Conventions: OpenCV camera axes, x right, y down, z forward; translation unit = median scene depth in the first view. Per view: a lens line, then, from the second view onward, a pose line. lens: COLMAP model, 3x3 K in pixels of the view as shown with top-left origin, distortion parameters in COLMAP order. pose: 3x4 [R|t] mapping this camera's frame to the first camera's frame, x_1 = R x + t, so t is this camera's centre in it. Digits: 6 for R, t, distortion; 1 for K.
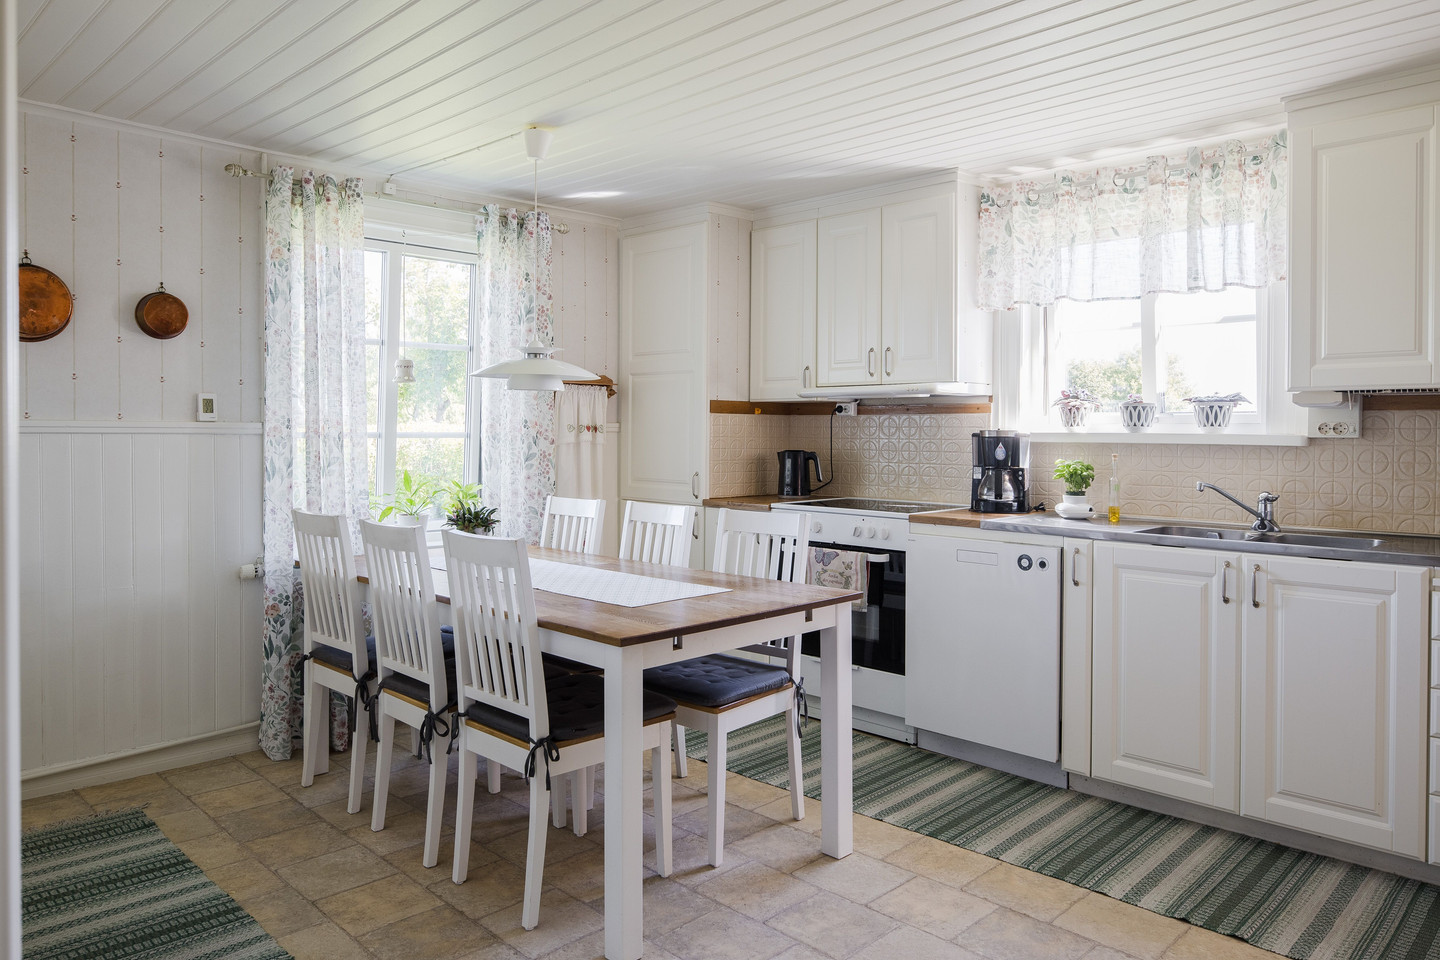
lens RADIAL K [[981.5, 0, 709.1], [0, 981.5, 446.3], [0, 0, 1]] dist [-0.001185, 0.000477]
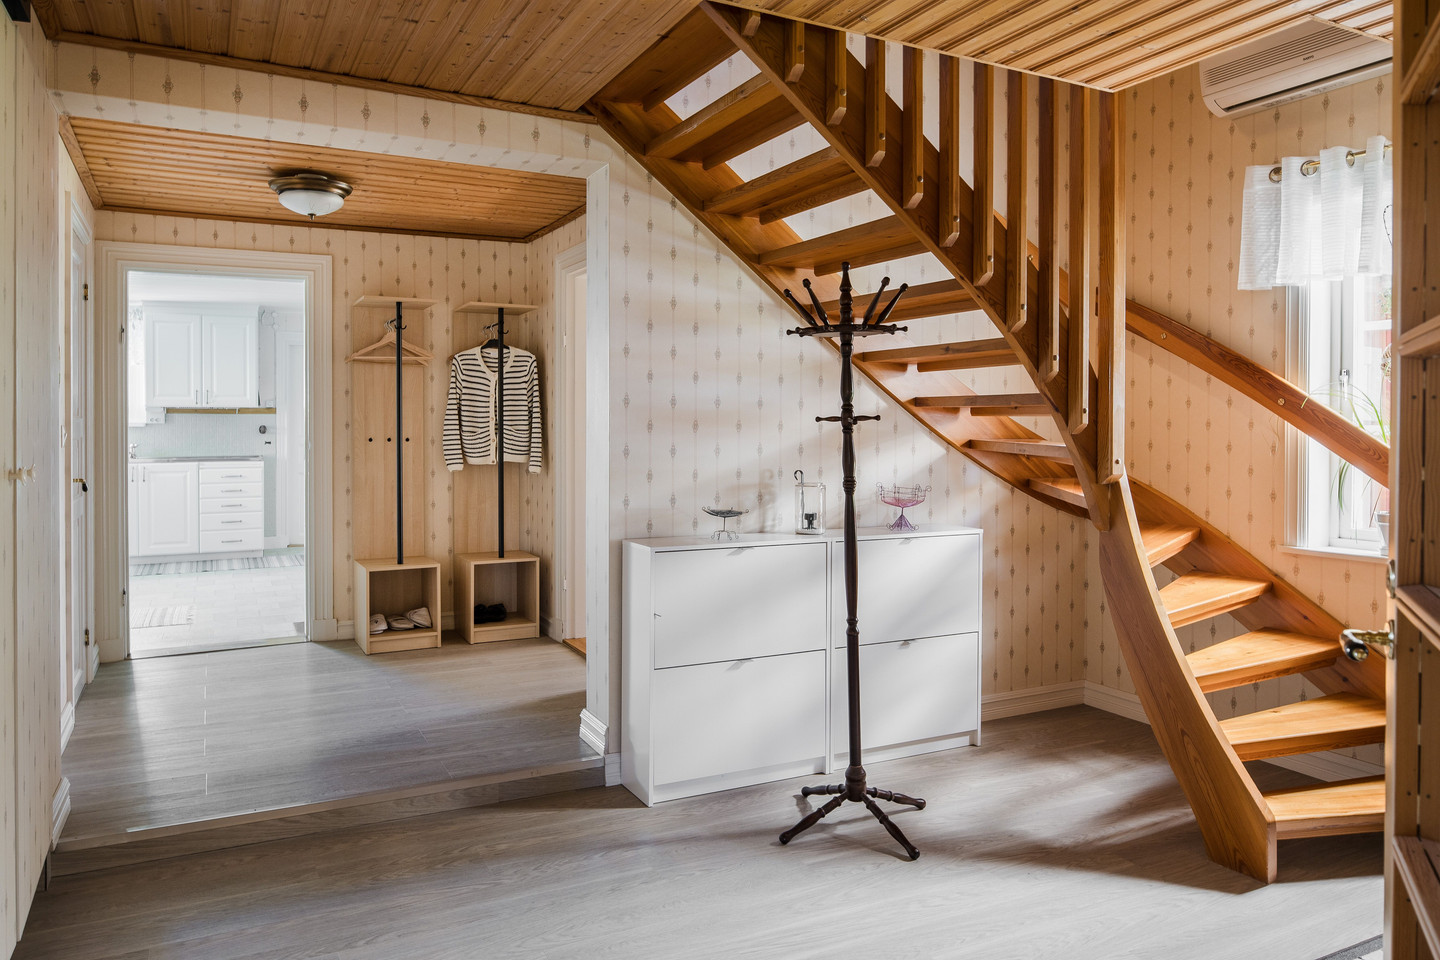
lens RADIAL K [[981.5, 0, 704.6], [0, 981.5, 435.2], [0, 0, 1]] dist [-0.001185, 0.000477]
pose [[0.319181, -0.014401, 0.947584, -1.436261], [0.013052, 0.999856, 0.010799, 0.014715], [-0.947604, 0.008921, 0.319323, -1.293628]]
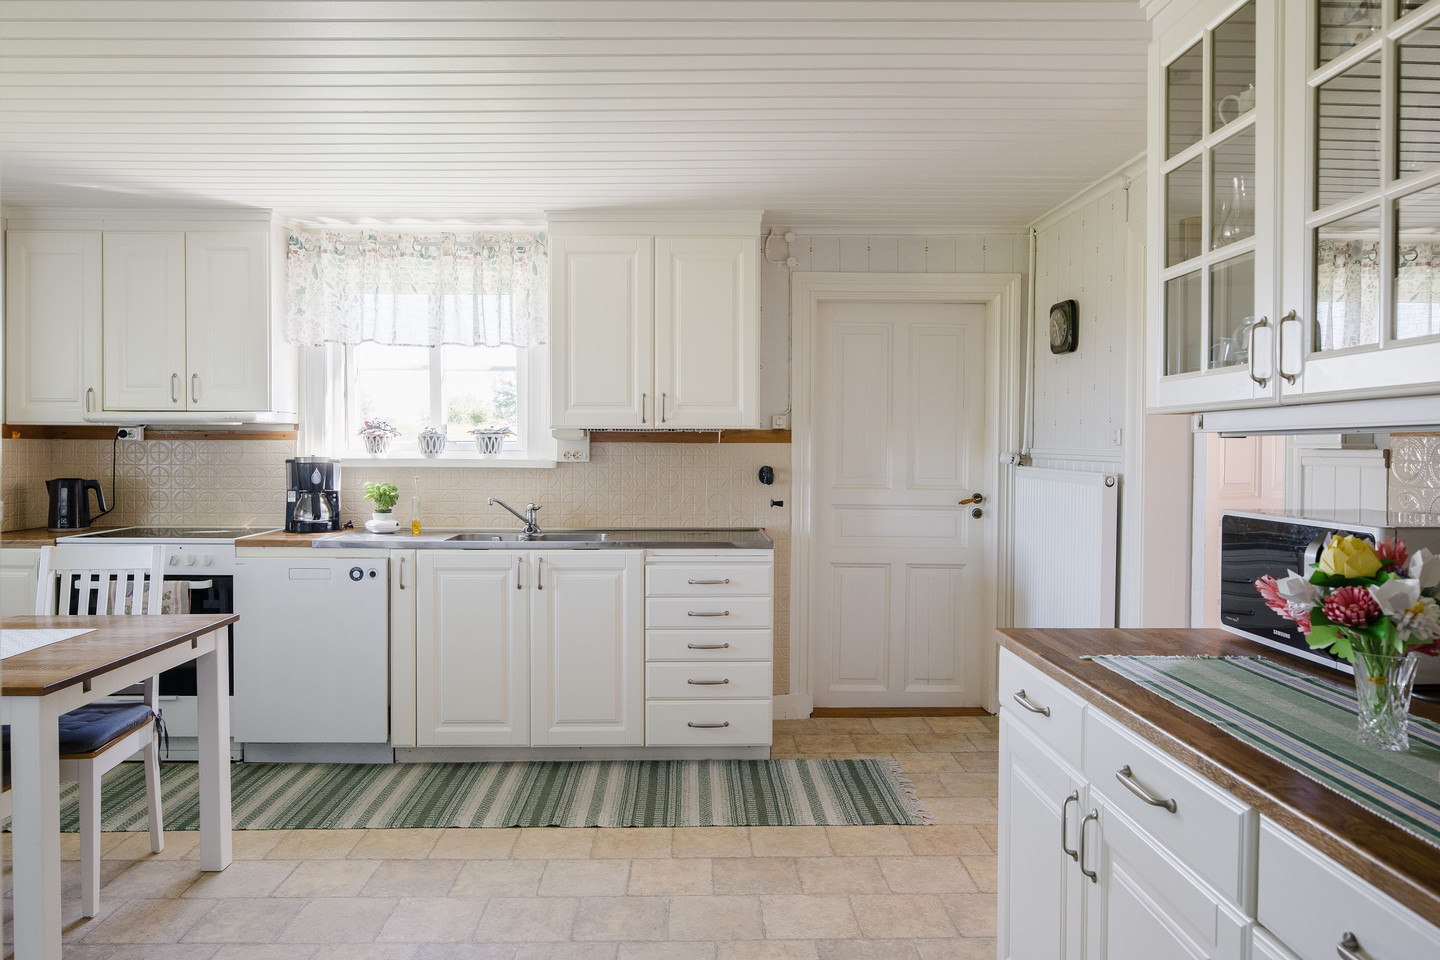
lens RADIAL K [[981.5, 0, 717.0], [0, 981.5, 466.9], [0, 0, 1]] dist [-0.001185, 0.000477]
pose [[0.688209, -0.016161, 0.725333, -0.218156], [0.010347, 0.999869, 0.012459, -0.016339], [-0.725439, -0.001069, 0.688286, -0.090415]]
